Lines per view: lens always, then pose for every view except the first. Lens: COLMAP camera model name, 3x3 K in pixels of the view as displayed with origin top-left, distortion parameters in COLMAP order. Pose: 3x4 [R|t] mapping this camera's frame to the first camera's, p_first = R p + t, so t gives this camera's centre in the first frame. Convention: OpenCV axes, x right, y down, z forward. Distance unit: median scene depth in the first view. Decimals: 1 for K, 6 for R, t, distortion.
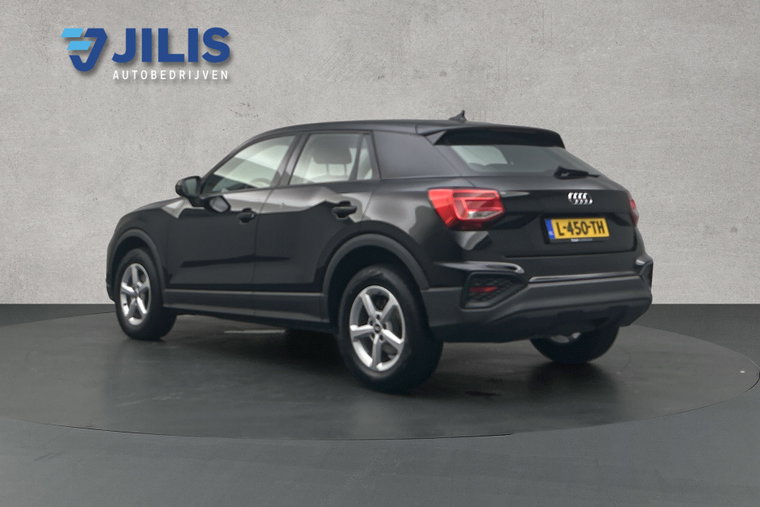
lens RADIAL K [[593.4, 0, 379.9], [0, 593.4, 253.6], [0, 0, 1]] dist [-0.000137, -0.004051]
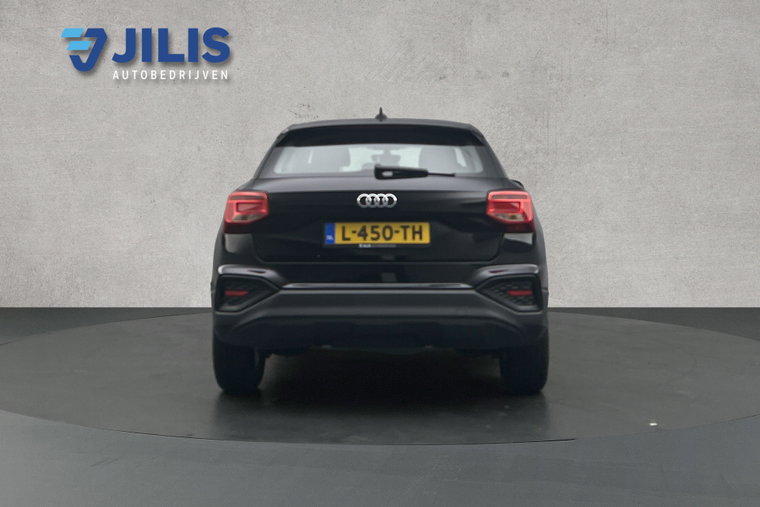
lens RADIAL K [[593.4, 0, 380.0], [0, 593.4, 254.0], [0, 0, 1]] dist [-0.000137, -0.004051]
pose [[1.000000, 0.000101, 0.000230, -0.102238], [-0.000101, 1.000000, 0.000648, -0.004568], [-0.000230, -0.000648, 1.000000, 0.012377]]
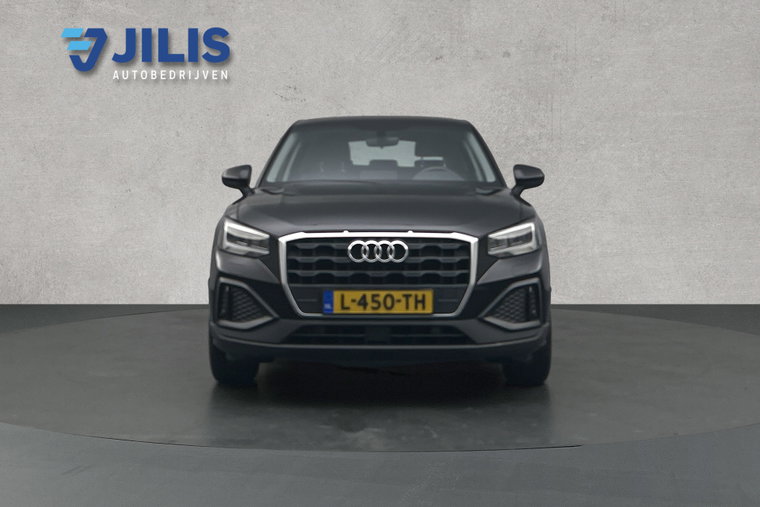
lens RADIAL K [[593.4, 0, 379.9], [0, 593.4, 253.9], [0, 0, 1]] dist [-0.000137, -0.004051]
pose [[1.000000, 0.000011, -0.000031, -0.089541], [-0.000011, 1.000000, 0.000387, 0.006210], [0.000031, -0.000387, 1.000000, 0.078907]]
